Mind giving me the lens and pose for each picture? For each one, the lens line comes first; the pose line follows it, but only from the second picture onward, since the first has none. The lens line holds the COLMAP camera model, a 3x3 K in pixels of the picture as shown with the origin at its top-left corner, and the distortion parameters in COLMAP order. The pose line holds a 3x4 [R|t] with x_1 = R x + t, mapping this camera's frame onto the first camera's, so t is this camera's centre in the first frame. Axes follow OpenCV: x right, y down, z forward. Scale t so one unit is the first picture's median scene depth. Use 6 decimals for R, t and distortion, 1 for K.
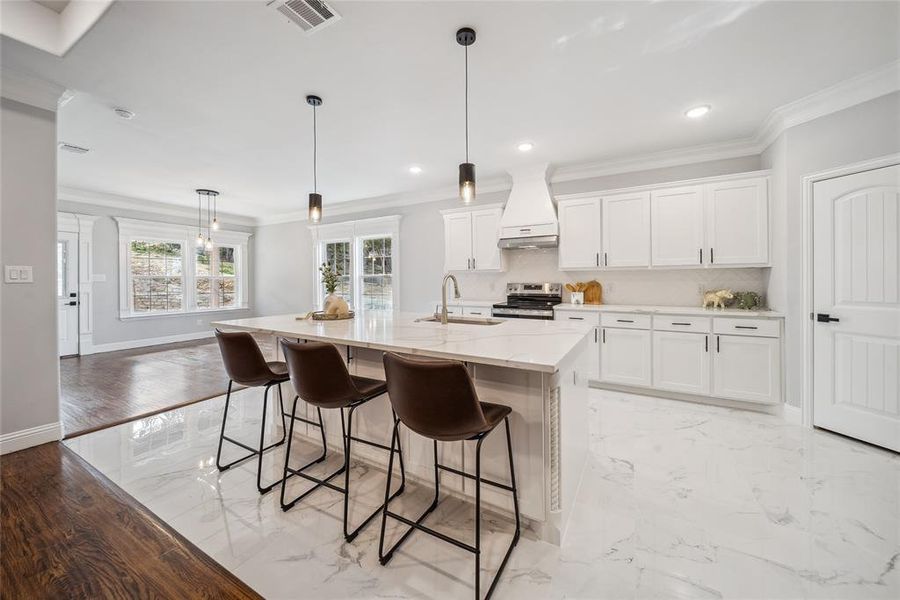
lens RADIAL K [[332.7, 0, 450.8], [0, 332.7, 283.1], [0, 0, 1]] dist [-0.001905, -0.000223]
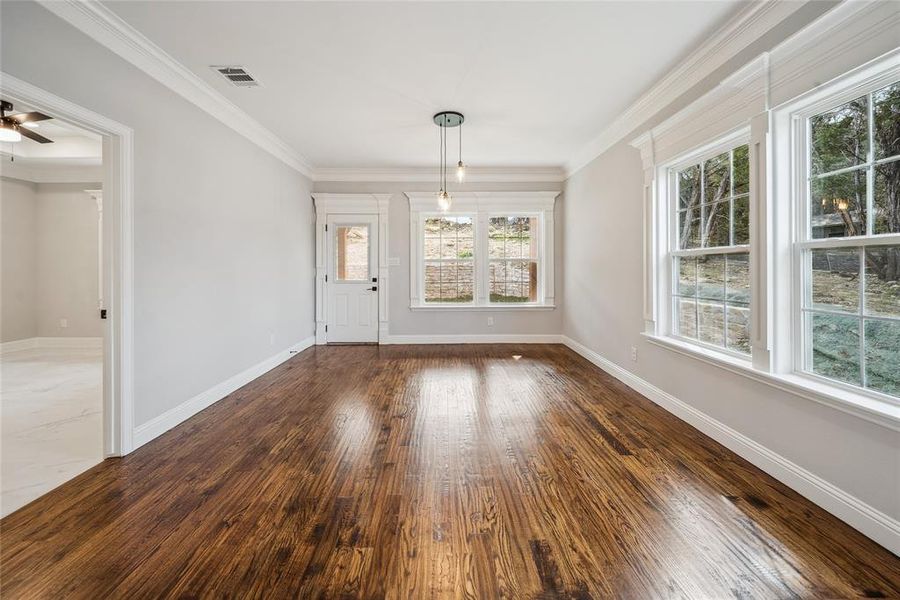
lens RADIAL K [[338.2, 0, 446.2], [0, 338.2, 269.0], [0, 0, 1]] dist [-0.011149, -0.000076]
pose [[0.496648, 0.006996, -0.867924, -0.281126], [-0.007029, 0.999967, 0.004038, -0.000639], [0.867924, 0.004095, 0.496681, 0.979106]]
